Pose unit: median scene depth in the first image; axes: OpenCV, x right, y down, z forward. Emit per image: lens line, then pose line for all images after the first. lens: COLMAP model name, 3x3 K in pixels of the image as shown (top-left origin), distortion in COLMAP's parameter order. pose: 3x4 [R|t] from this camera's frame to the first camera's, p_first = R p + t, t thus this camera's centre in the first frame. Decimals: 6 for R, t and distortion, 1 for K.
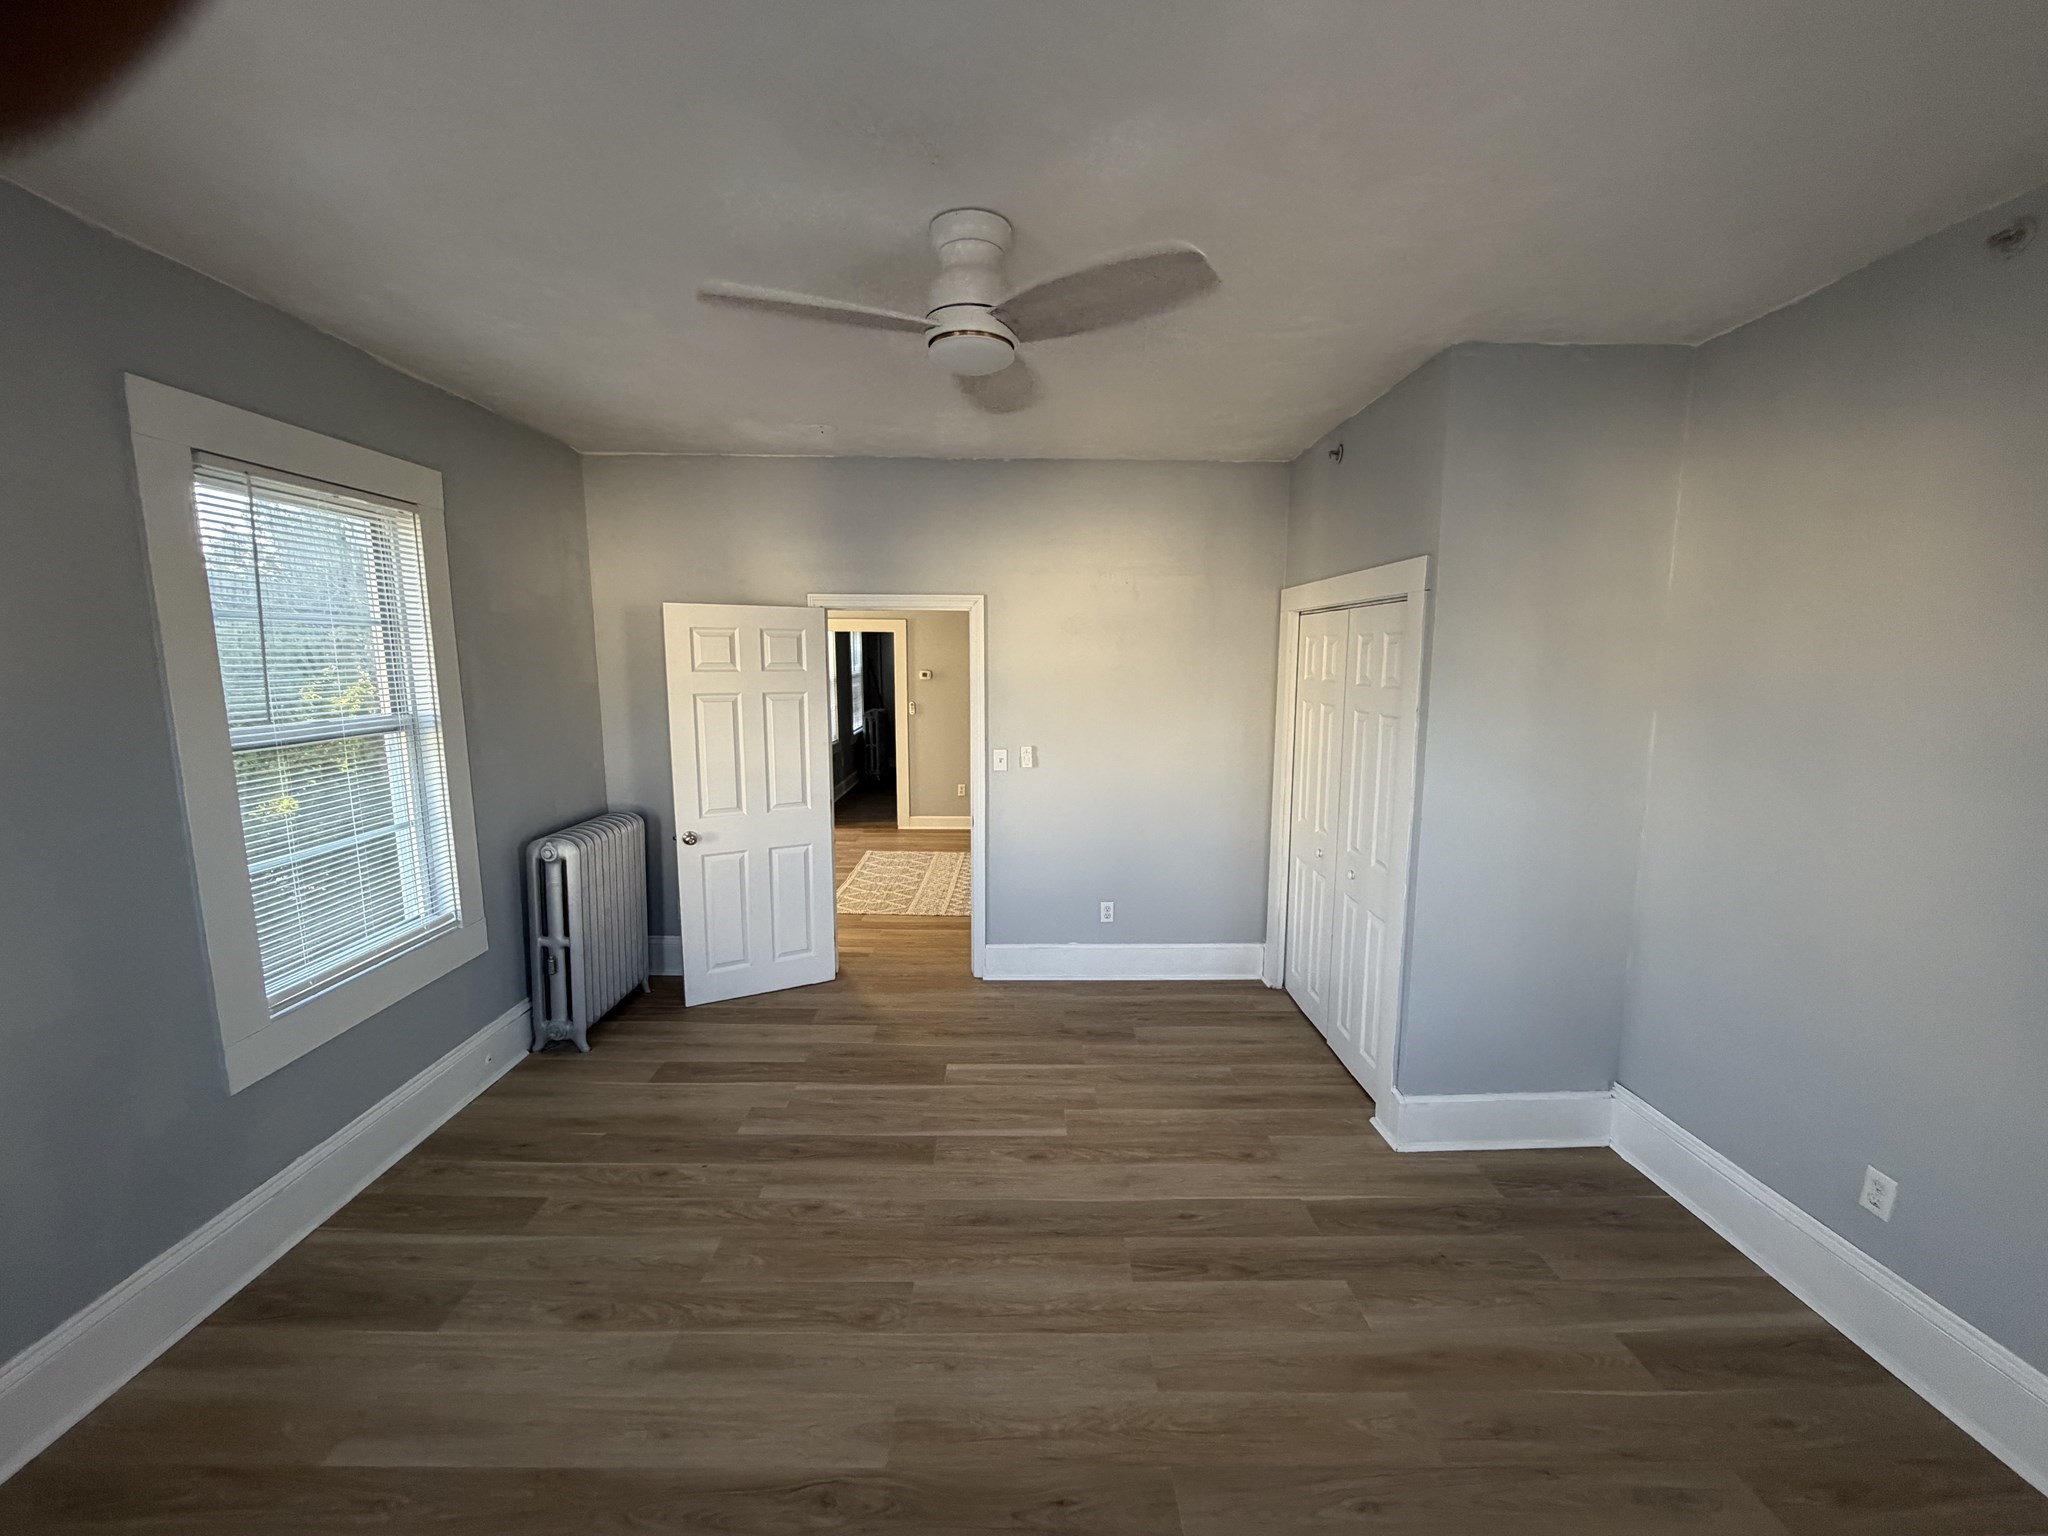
lens RADIAL K [[819.2, 0, 1016.2], [0, 819.2, 768.2], [0, 0, 1]] dist [-0.001503, 0.000948]
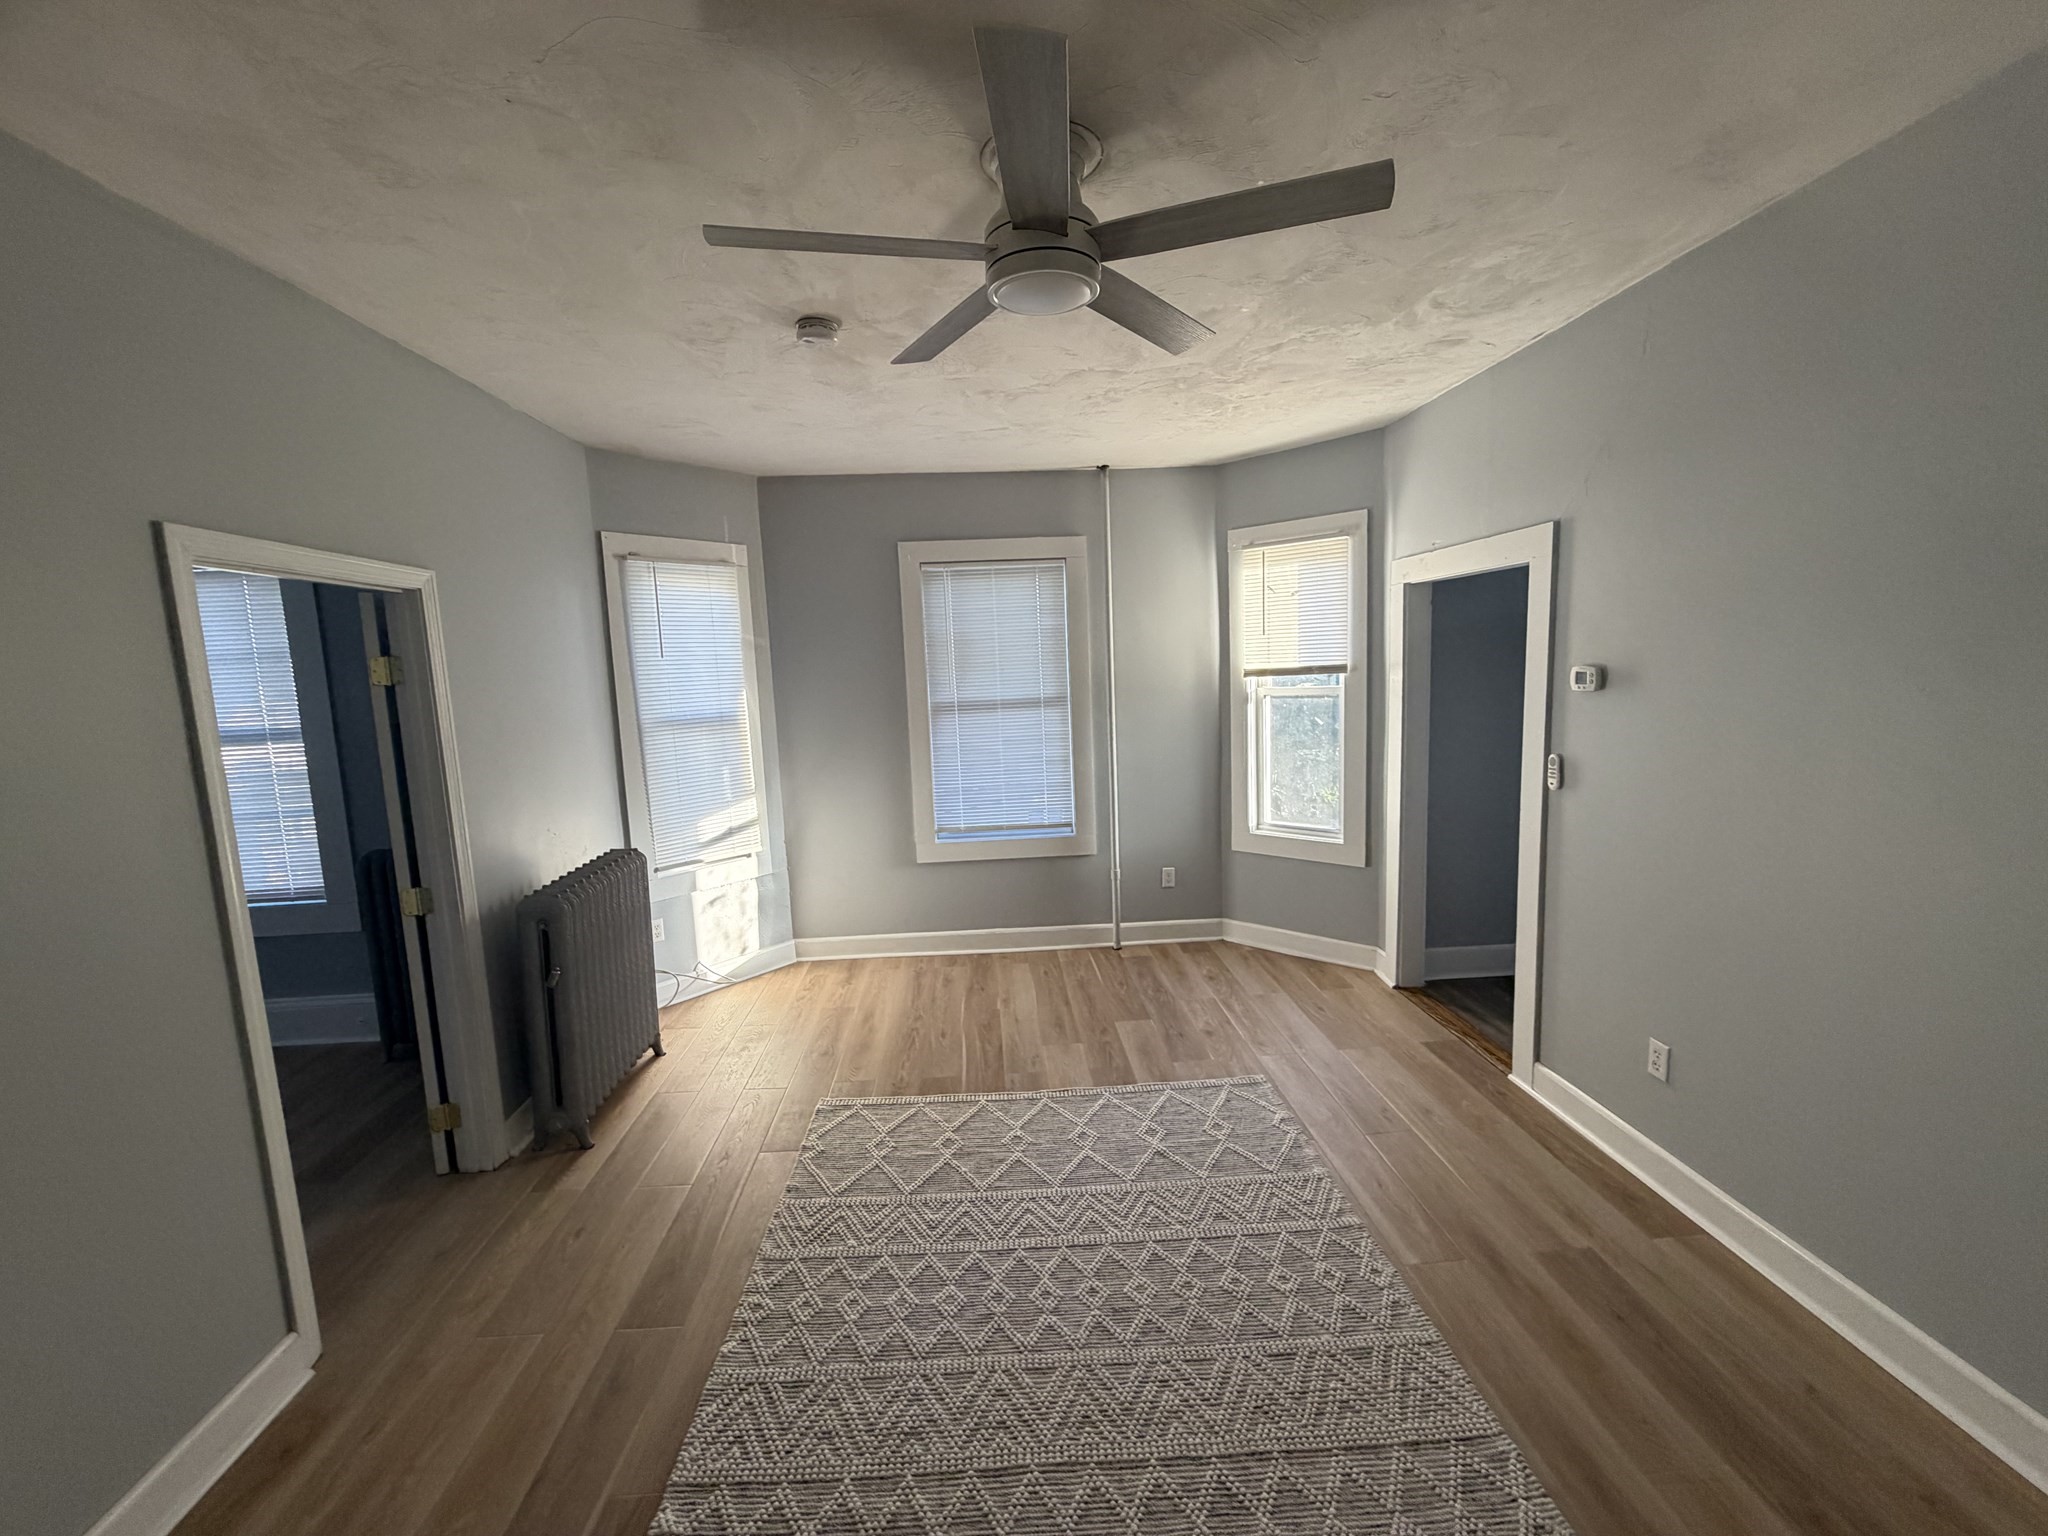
lens RADIAL K [[819.2, 0, 1018.0], [0, 819.2, 770.9], [0, 0, 1]] dist [-0.001503, 0.000948]
pose [[0.044203, 0.118716, -0.991944, 0.580386], [-0.094811, 0.988931, 0.114130, -0.249459], [0.994513, 0.089002, 0.054970, 2.034096]]
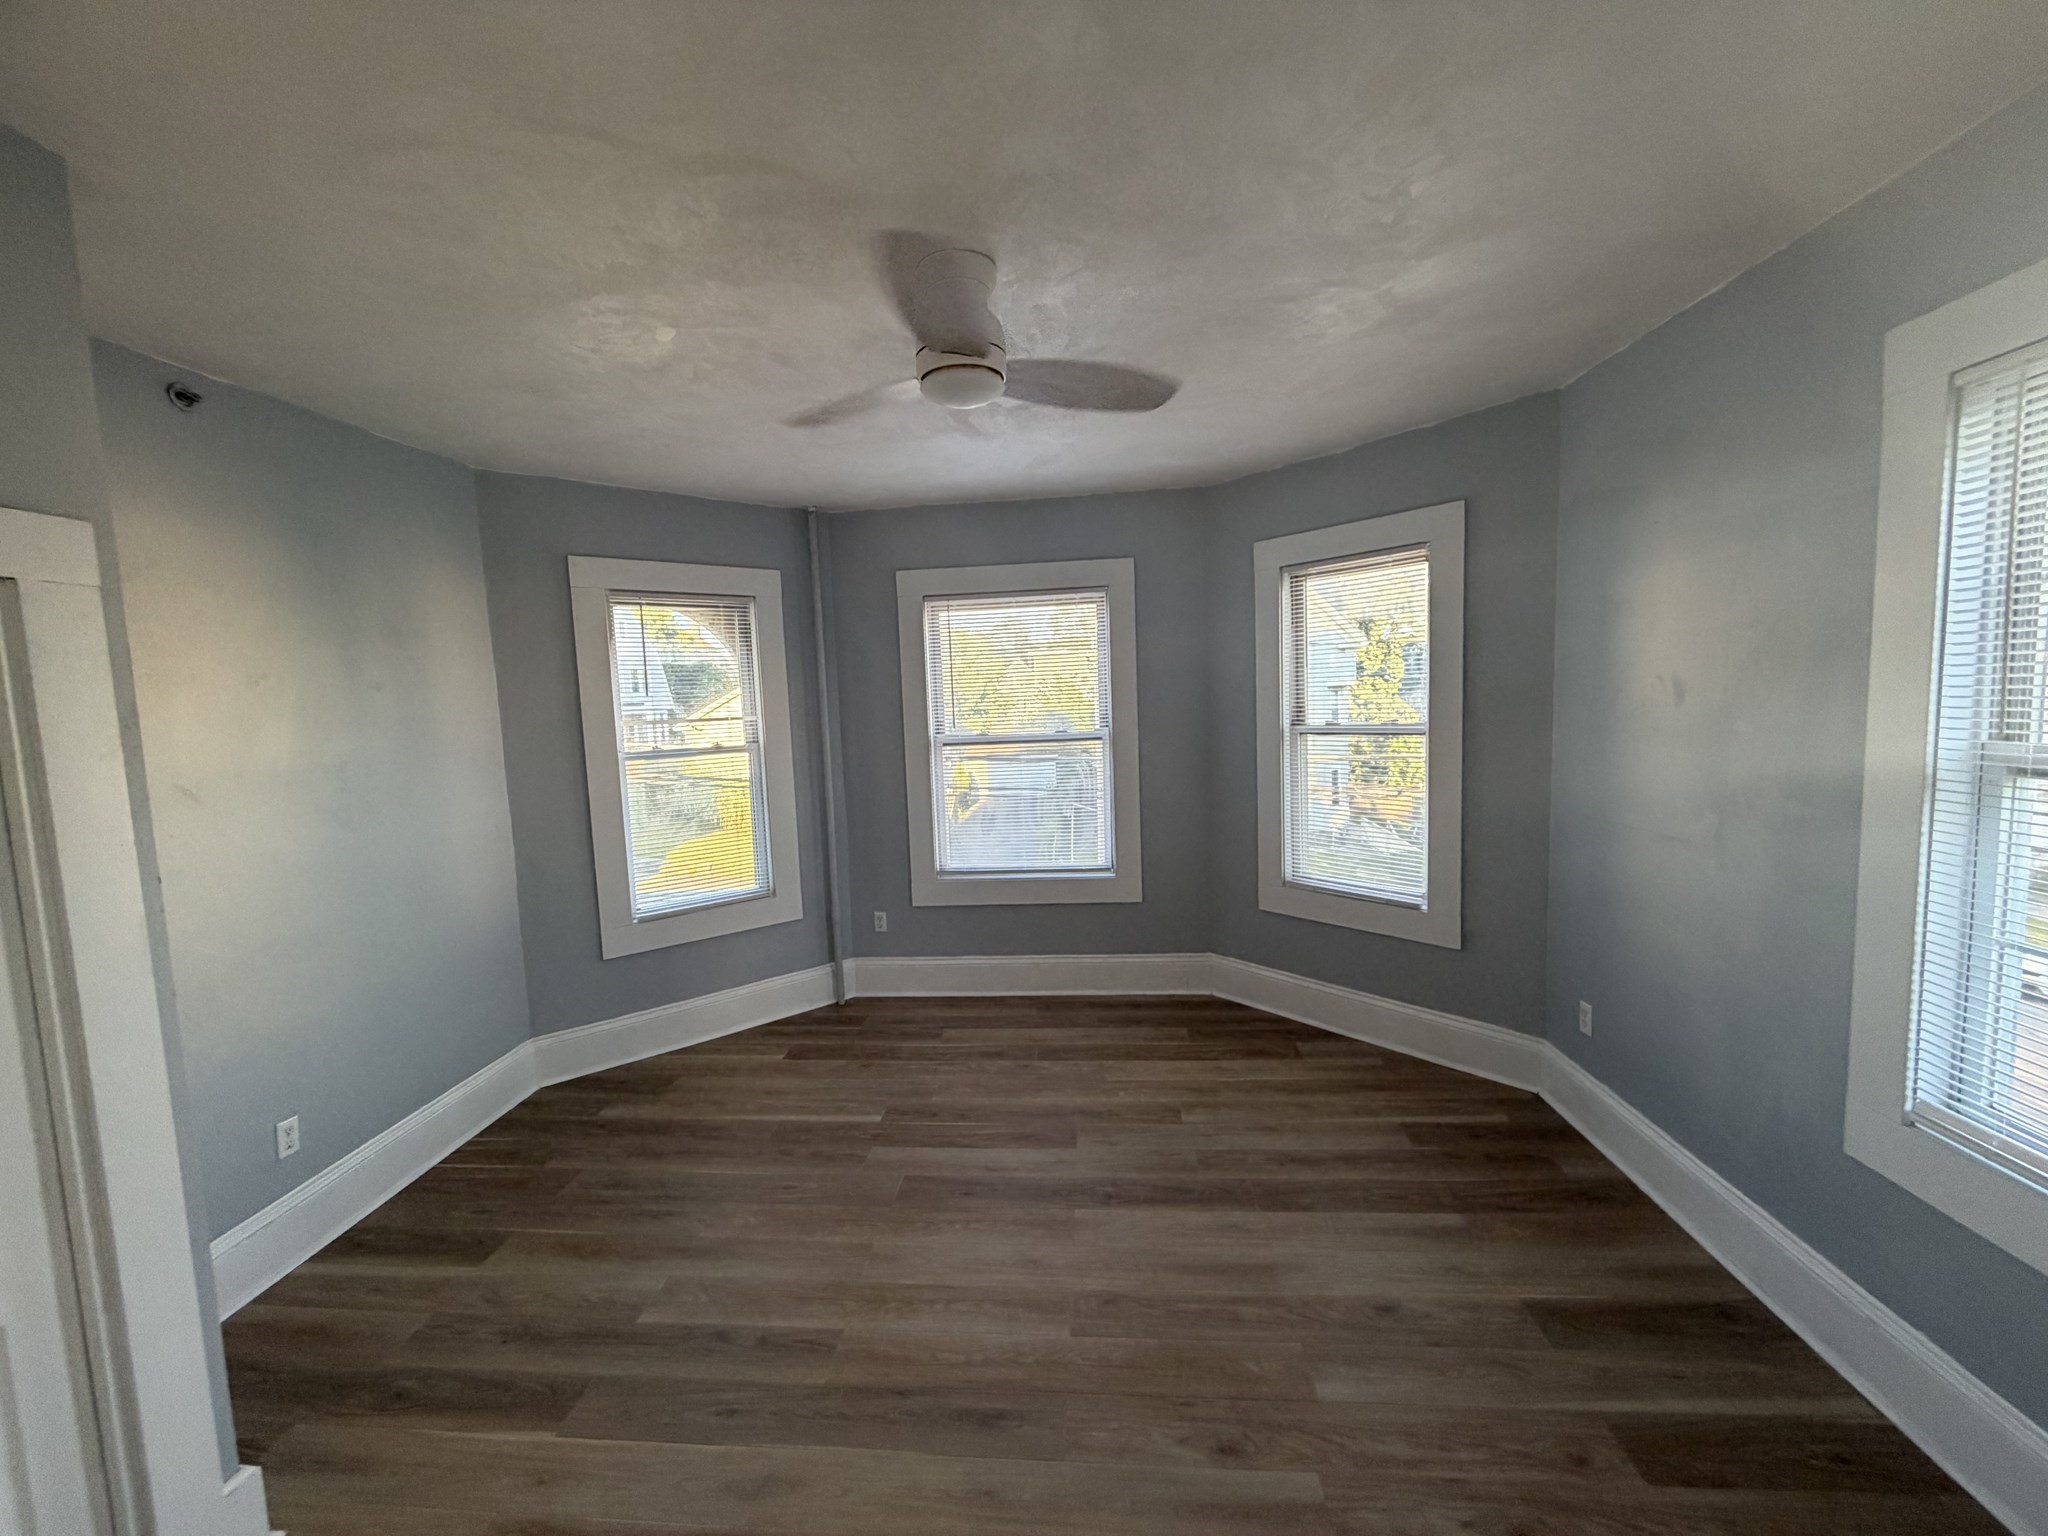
lens RADIAL K [[819.2, 0, 1017.5], [0, 819.2, 771.1], [0, 0, 1]] dist [-0.001503, 0.000948]
pose [[-0.994112, 0.028533, 0.104531, -0.139176], [0.051842, 0.972373, 0.227602, -0.174162], [-0.095149, 0.231681, -0.968127, 1.355835]]
